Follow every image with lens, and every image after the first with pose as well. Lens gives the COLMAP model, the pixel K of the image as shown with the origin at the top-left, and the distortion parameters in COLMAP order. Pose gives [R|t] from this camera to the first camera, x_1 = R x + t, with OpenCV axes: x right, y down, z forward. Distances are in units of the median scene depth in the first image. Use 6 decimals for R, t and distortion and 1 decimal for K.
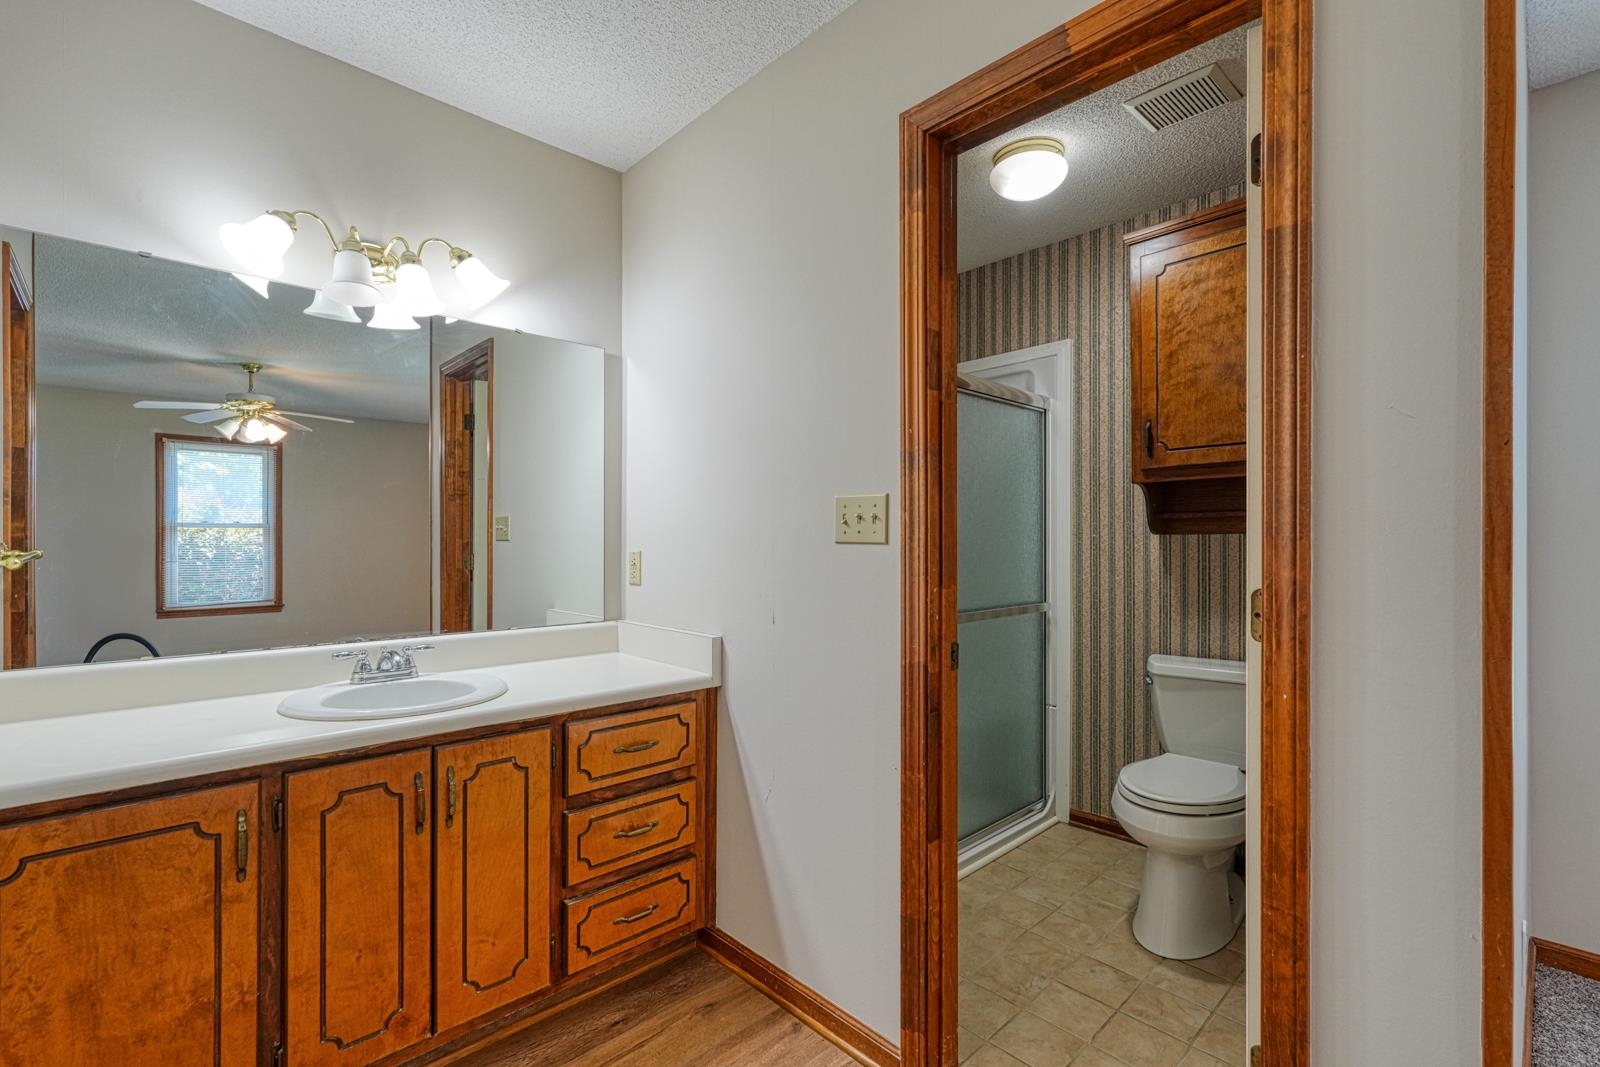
lens RADIAL K [[705.3, 0, 803.8], [0, 705.3, 538.0], [0, 0, 1]] dist [0.003491, -0.001221]
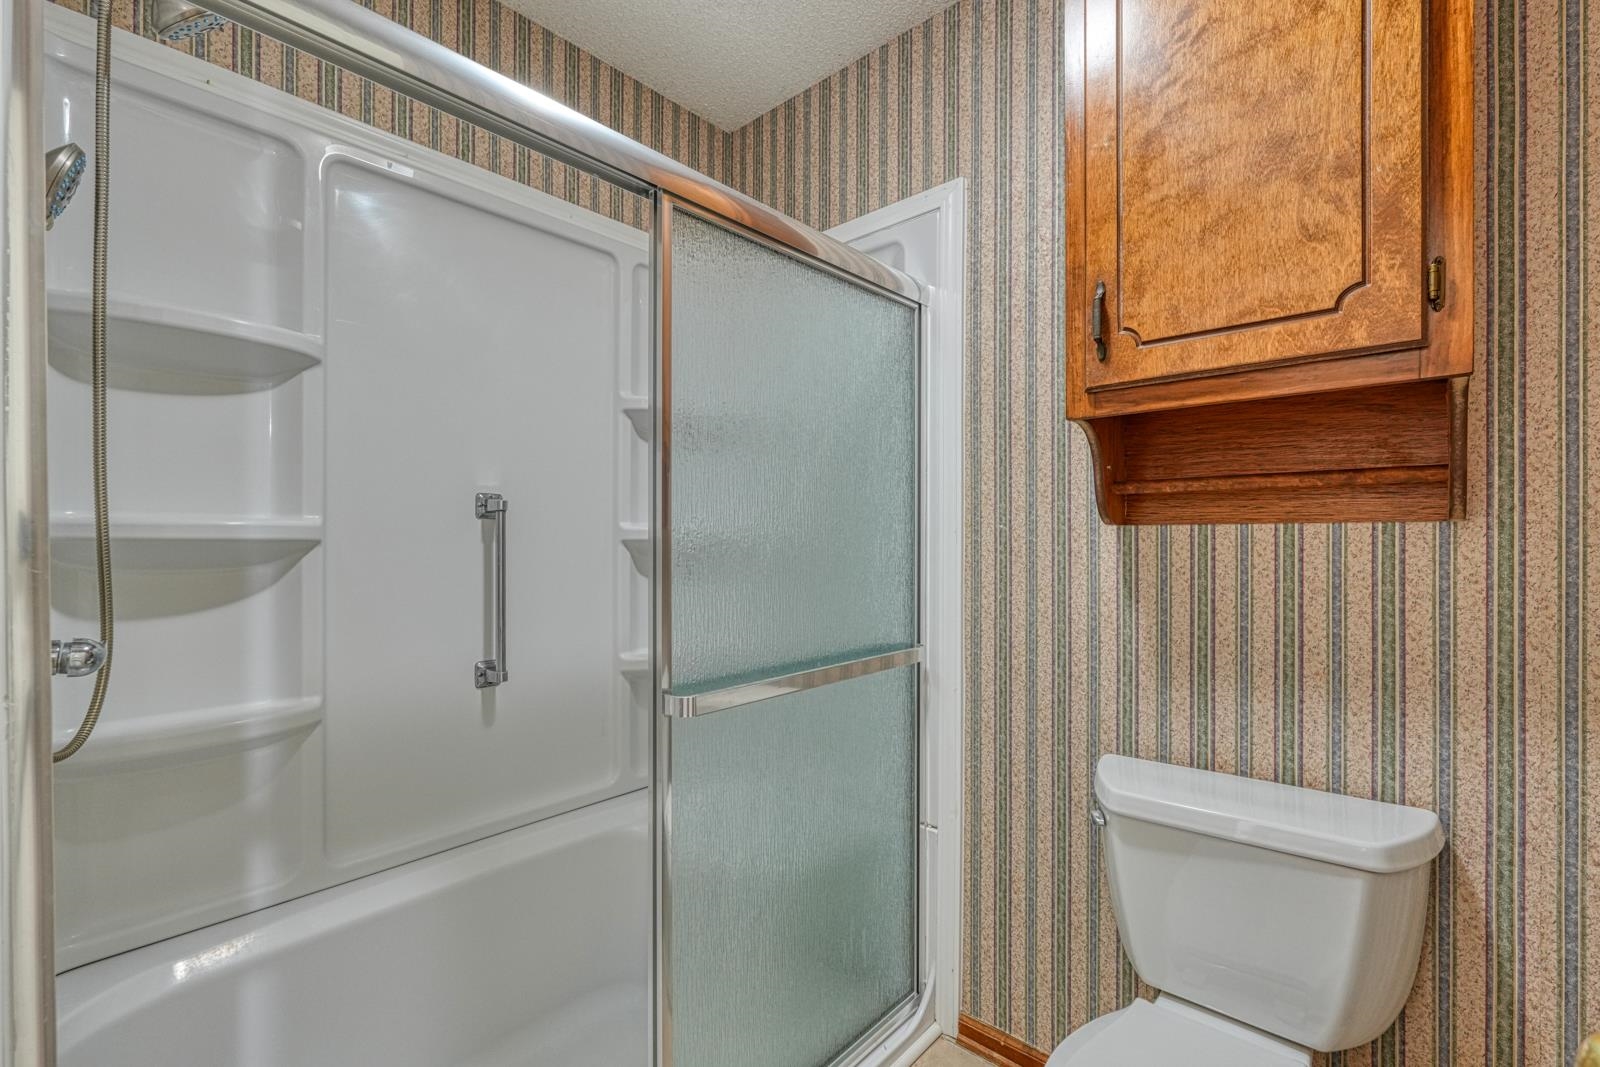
lens RADIAL K [[705.3, 0, 806.3], [0, 705.3, 530.8], [0, 0, 1]] dist [0.003491, -0.001221]
pose [[0.997012, 0.002213, 0.077213, 0.218043], [-0.002231, 0.999998, 0.000140, -0.000093], [-0.077213, -0.000311, 0.997015, 0.463542]]
